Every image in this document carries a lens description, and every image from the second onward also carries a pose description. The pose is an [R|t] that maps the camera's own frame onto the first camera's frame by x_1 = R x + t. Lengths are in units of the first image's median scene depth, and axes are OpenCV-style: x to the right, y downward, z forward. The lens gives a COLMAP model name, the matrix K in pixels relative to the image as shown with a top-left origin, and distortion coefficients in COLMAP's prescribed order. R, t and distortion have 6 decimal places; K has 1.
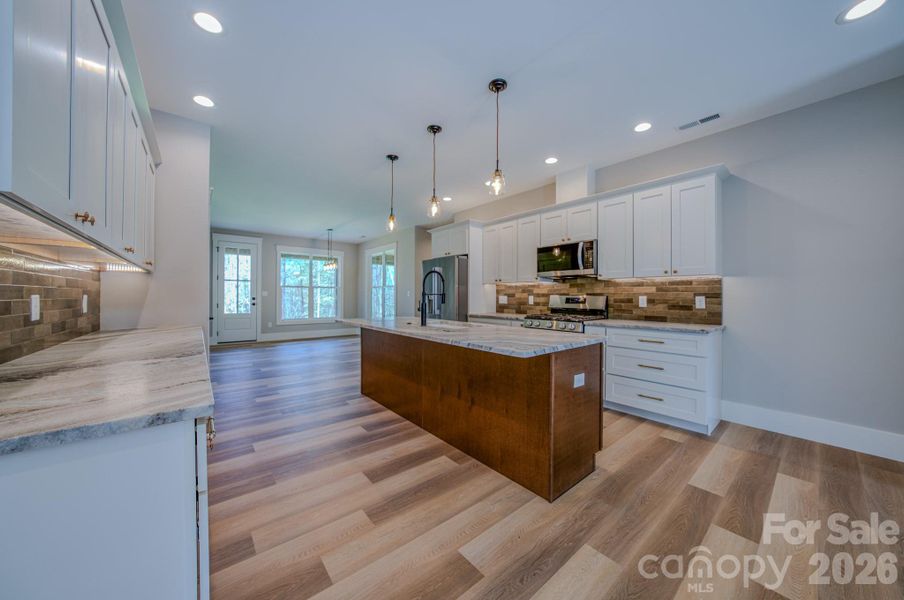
lens RADIAL K [[311.1, 0, 453.4], [0, 311.1, 297.5], [0, 0, 1]] dist [-0.013842, 0.001652]
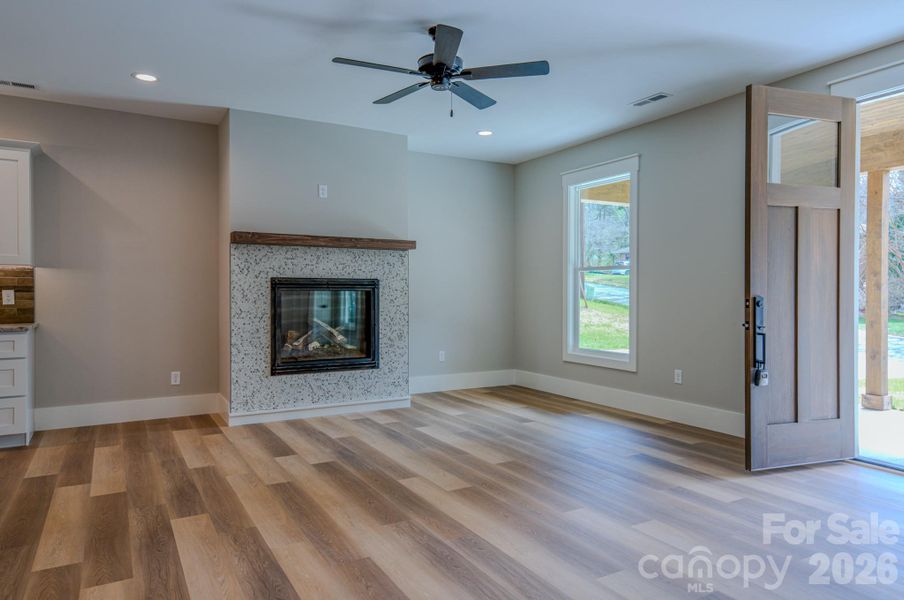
lens RADIAL K [[595.8, 0, 455.8], [0, 595.8, 288.8], [0, 0, 1]] dist [0.035426, 0.001646]
pose [[0.169792, 0.002831, 0.985476, -0.506684], [0.004929, 0.999981, -0.003722, 0.004094], [-0.985468, 0.005489, 0.169775, -0.383560]]
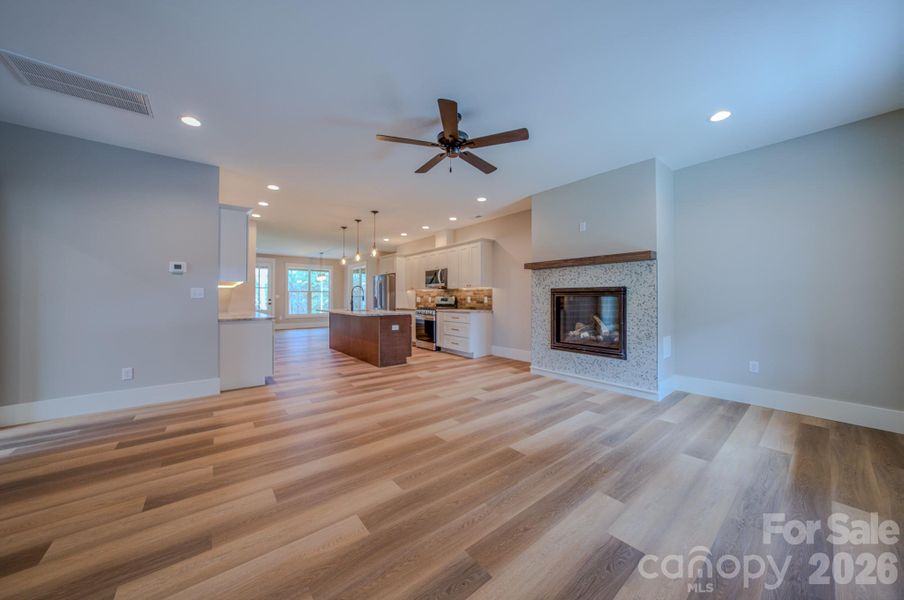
lens RADIAL K [[311.1, 0, 452.2], [0, 311.1, 294.4], [0, 0, 1]] dist [-0.013842, 0.001652]
pose [[0.999802, -0.004177, -0.019453, 0.526030], [0.003844, 0.999846, -0.017110, 0.012116], [0.019521, 0.017032, 0.999664, -0.950392]]
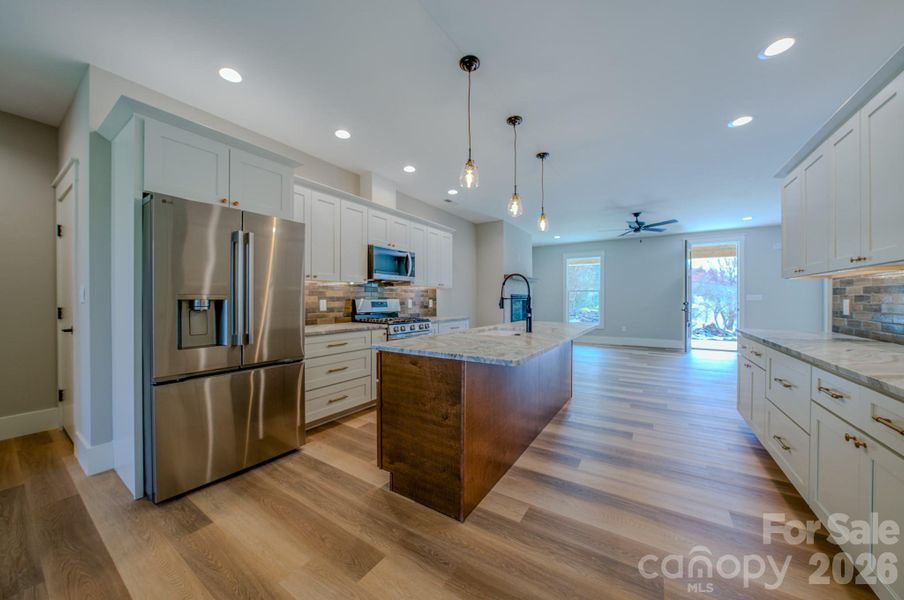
lens RADIAL K [[311.1, 0, 458.2], [0, 311.1, 307.3], [0, 0, 1]] dist [-0.013842, 0.001652]
pose [[-0.301007, -0.025367, 0.953284, -0.728115], [0.004878, 0.999592, 0.028140, -0.008181], [-0.953609, 0.013120, -0.300761, 1.170252]]
